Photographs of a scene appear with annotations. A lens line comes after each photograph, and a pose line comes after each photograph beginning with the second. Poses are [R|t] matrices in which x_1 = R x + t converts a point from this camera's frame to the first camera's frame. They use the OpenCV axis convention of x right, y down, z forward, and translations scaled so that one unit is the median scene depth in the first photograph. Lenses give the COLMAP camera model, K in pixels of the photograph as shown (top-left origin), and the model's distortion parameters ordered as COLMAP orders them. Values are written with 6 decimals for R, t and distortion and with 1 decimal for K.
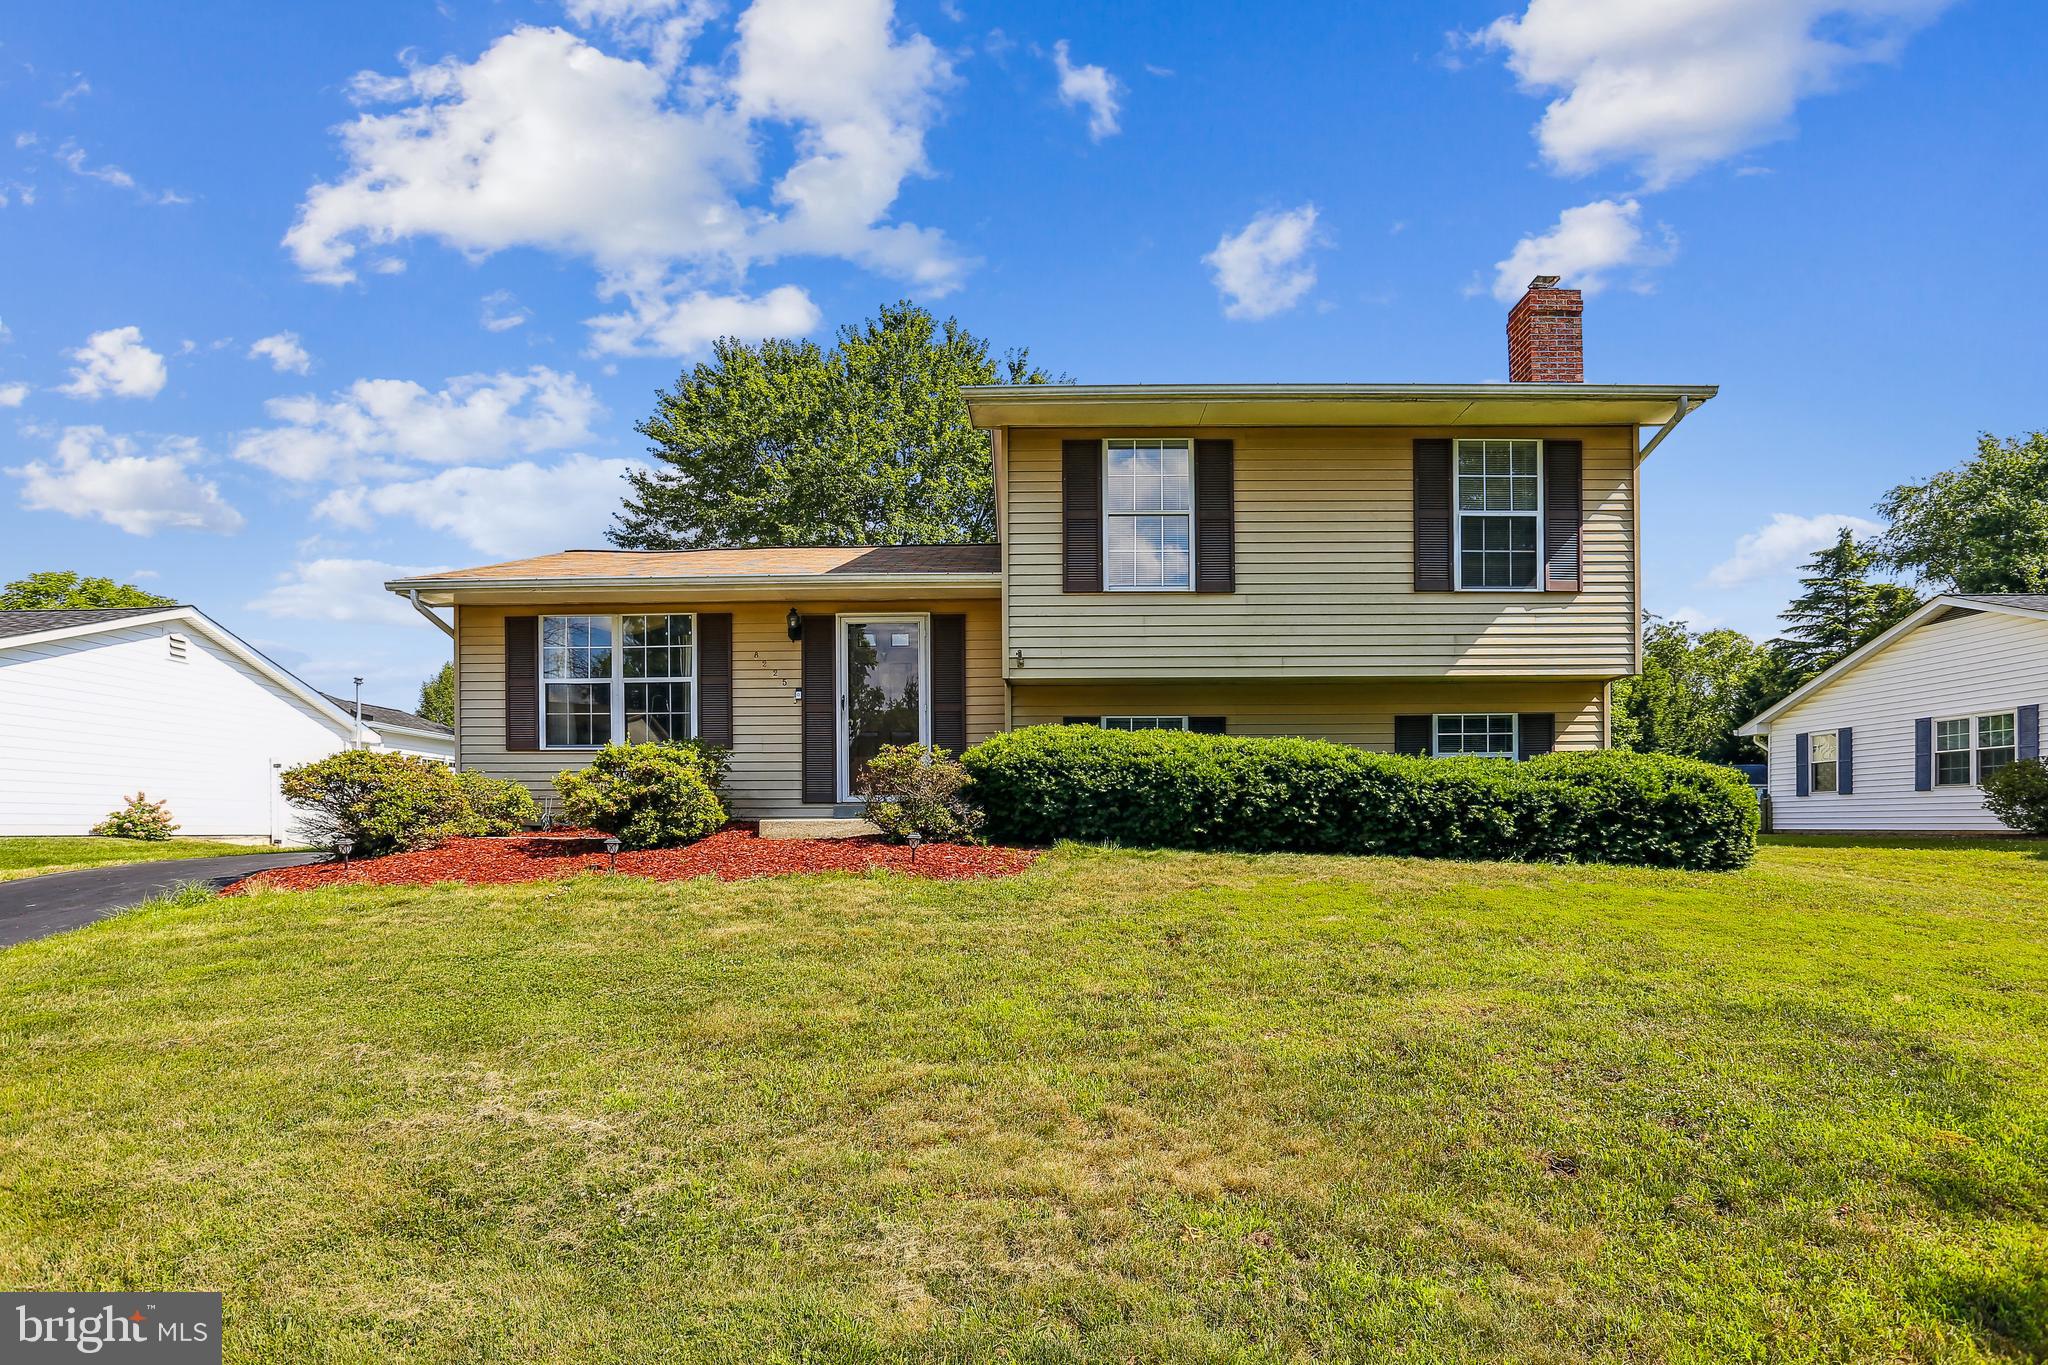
lens RADIAL K [[996.1, 0, 1018.1], [0, 996.1, 833.4], [0, 0, 1]] dist [0.031233, -0.000083]
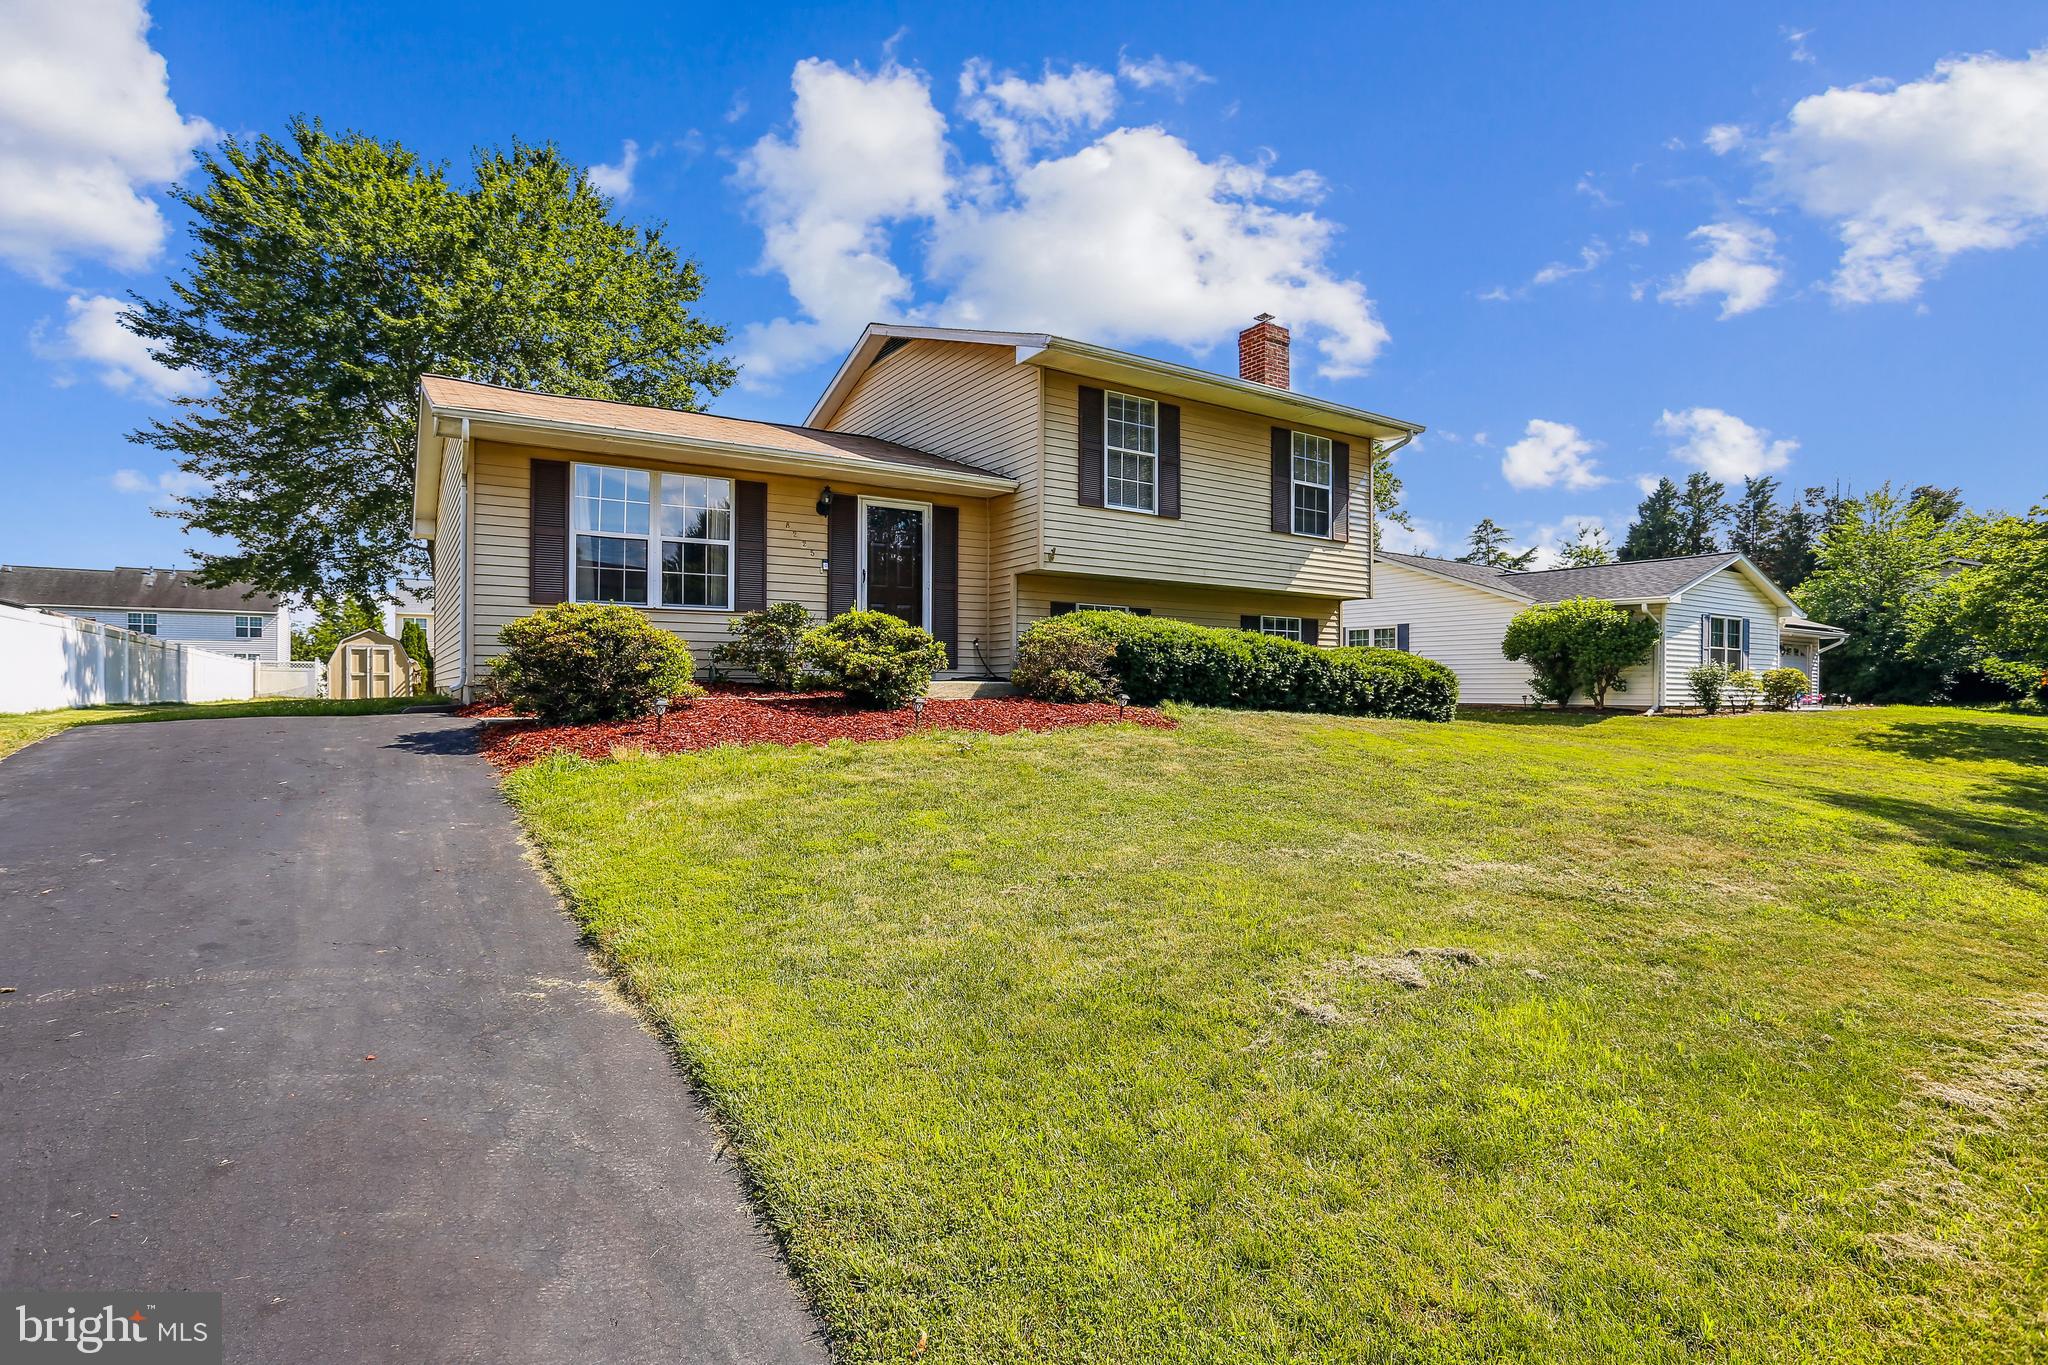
lens RADIAL K [[996.1, 0, 1027.3], [0, 996.1, 682.1], [0, 0, 1]] dist [0.031233, -0.000083]
pose [[0.856078, 0.019367, 0.516484, -0.639568], [-0.008788, 0.999699, -0.022921, 0.011543], [-0.516772, 0.015083, 0.855990, -0.042851]]
